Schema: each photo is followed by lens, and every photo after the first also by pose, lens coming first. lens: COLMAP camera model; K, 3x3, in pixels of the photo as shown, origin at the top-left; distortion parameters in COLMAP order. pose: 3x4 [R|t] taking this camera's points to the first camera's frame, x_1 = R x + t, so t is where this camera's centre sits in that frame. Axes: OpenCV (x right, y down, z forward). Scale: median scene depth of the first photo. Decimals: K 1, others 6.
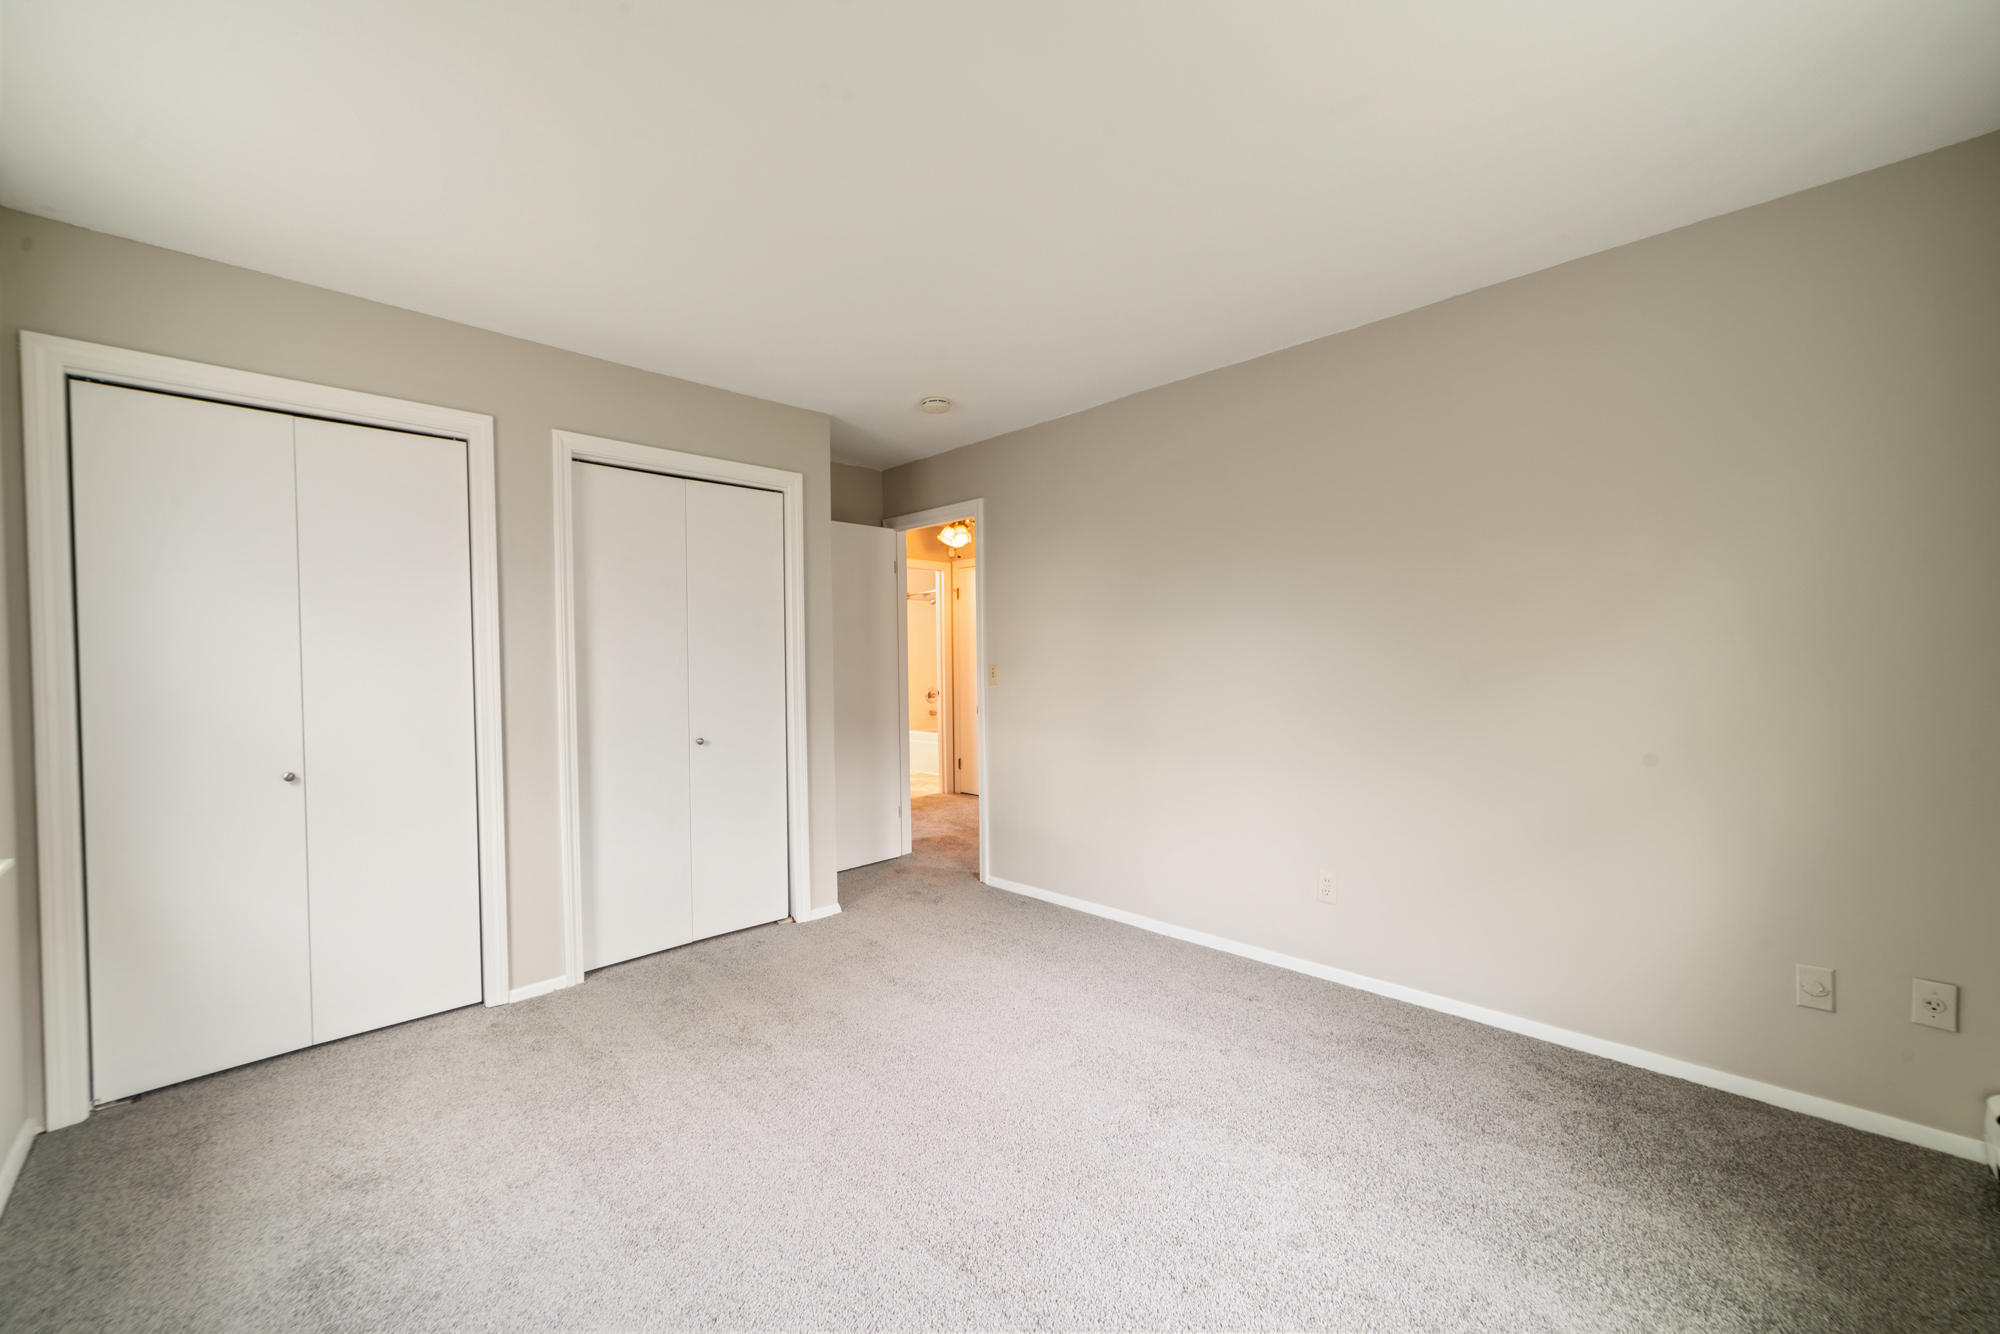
lens RADIAL K [[787.5, 0, 1002.9], [0, 787.5, 664.1], [0, 0, 1]] dist [-0.004080, 0.002107]
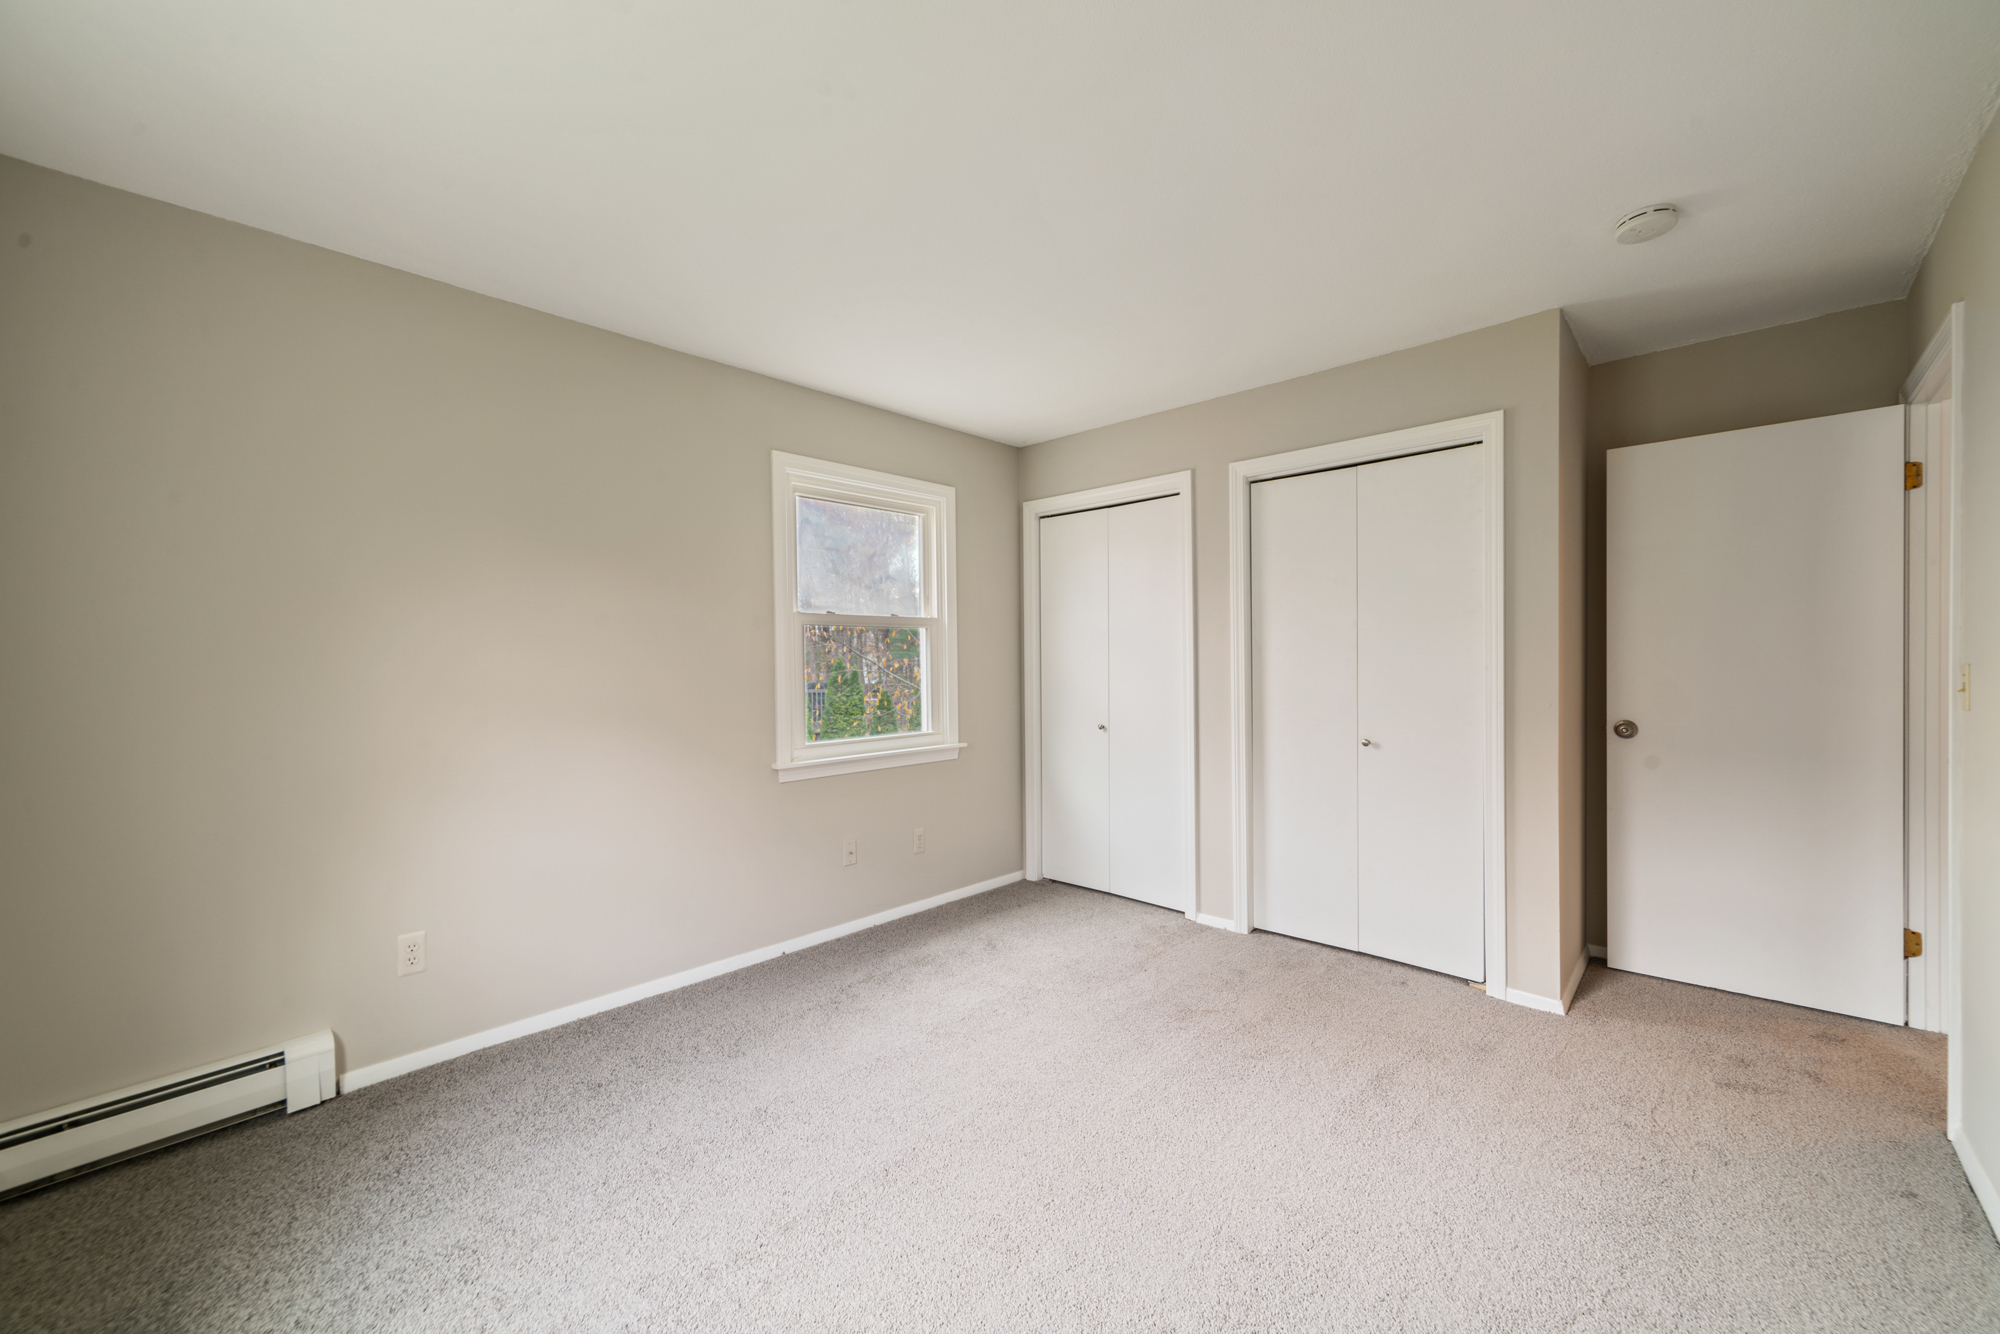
lens RADIAL K [[787.5, 0, 996.1], [0, 787.5, 669.0], [0, 0, 1]] dist [-0.004080, 0.002107]
pose [[0.005936, 0.020174, -0.999779, 0.621430], [0.001670, 0.999795, 0.020184, -0.010515], [0.999981, -0.001789, 0.005901, 0.628671]]
